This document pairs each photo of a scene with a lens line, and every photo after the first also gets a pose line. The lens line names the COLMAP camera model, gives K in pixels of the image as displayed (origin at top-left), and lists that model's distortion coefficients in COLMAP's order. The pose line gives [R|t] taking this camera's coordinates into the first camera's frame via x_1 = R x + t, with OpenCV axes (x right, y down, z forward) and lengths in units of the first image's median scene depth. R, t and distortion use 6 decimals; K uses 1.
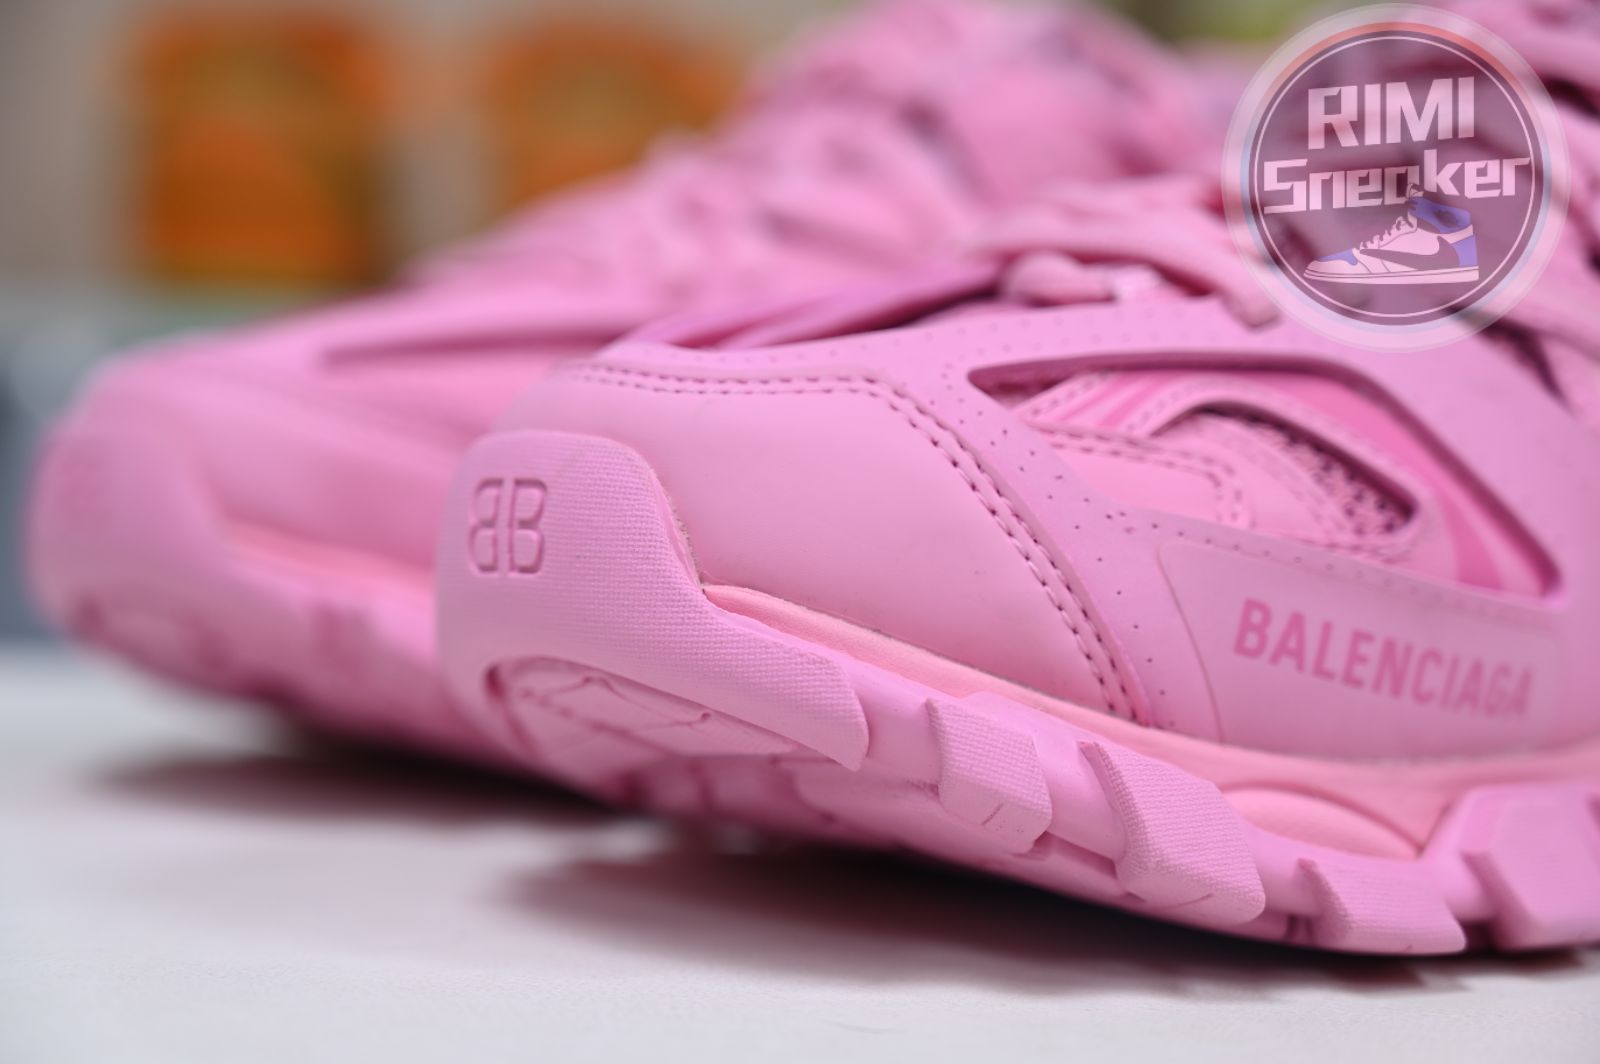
lens RADIAL K [[2924.8, 0, 792.4], [0, 2924.8, 533.0], [0, 0, 1]] dist [-0.030625, 0.000000]
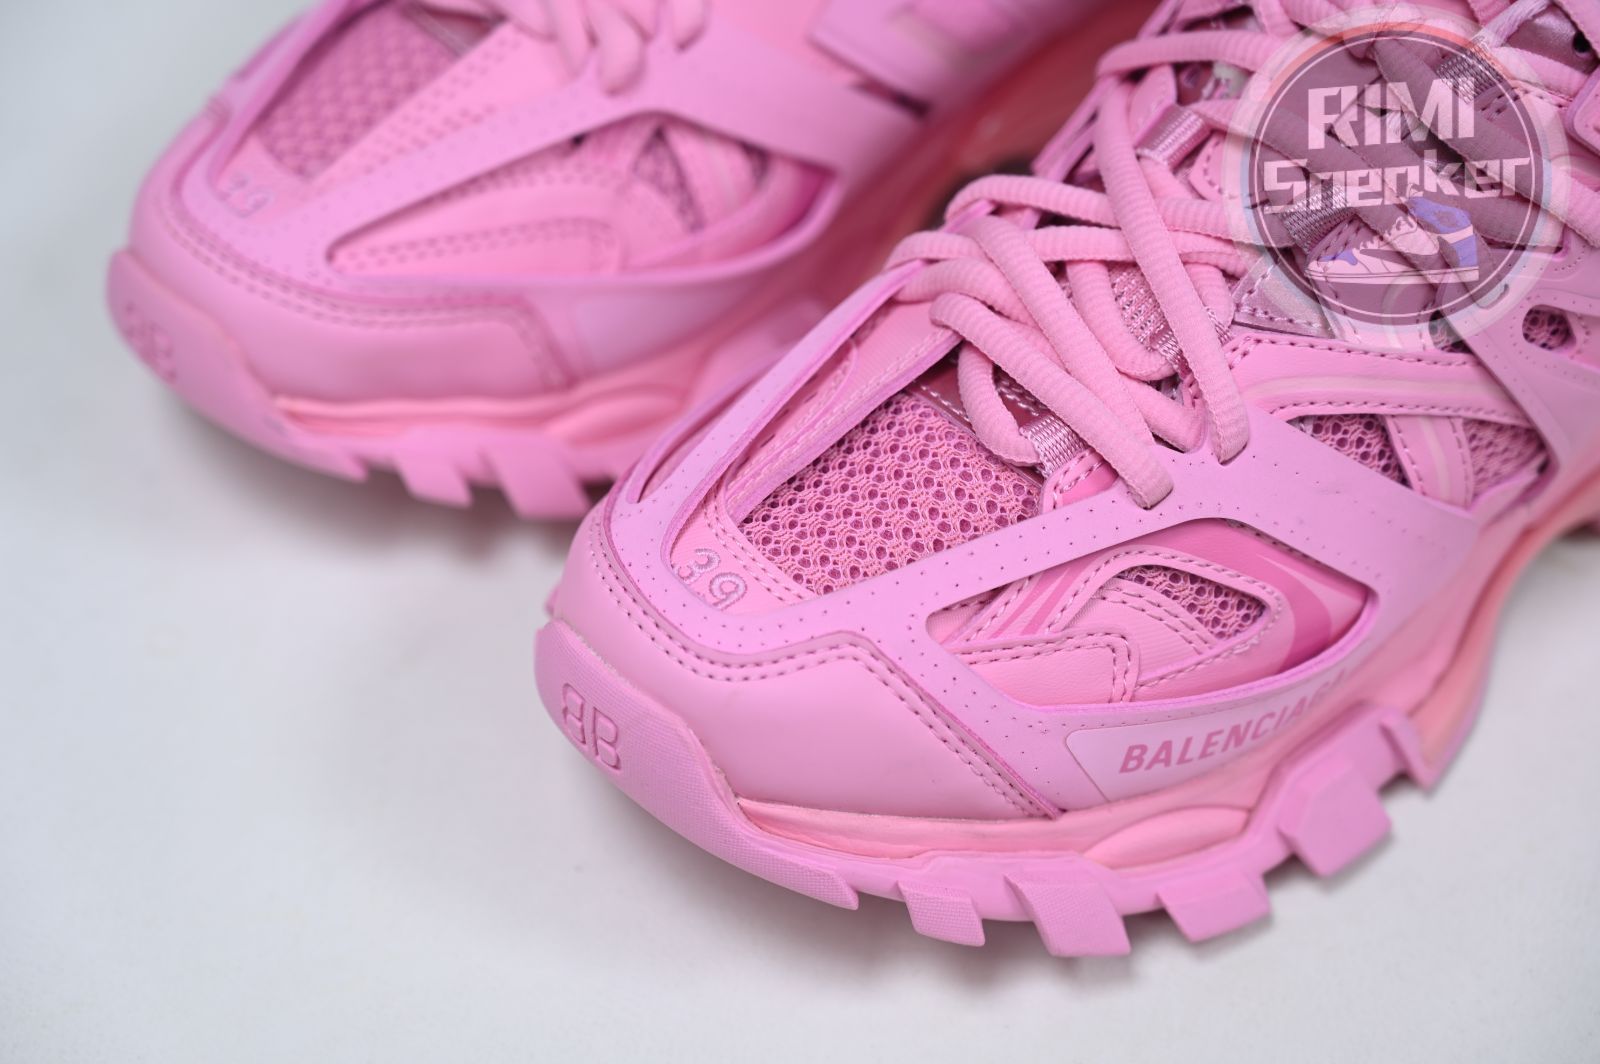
lens RADIAL K [[2924.8, 0, 791.6], [0, 2924.8, 541.9], [0, 0, 1]] dist [-0.030625, 0.000000]
pose [[0.998892, -0.044511, -0.015290, 0.021208], [0.042607, 0.717247, 0.695515, -1.004691], [-0.019991, -0.695395, 0.718349, 0.078394]]
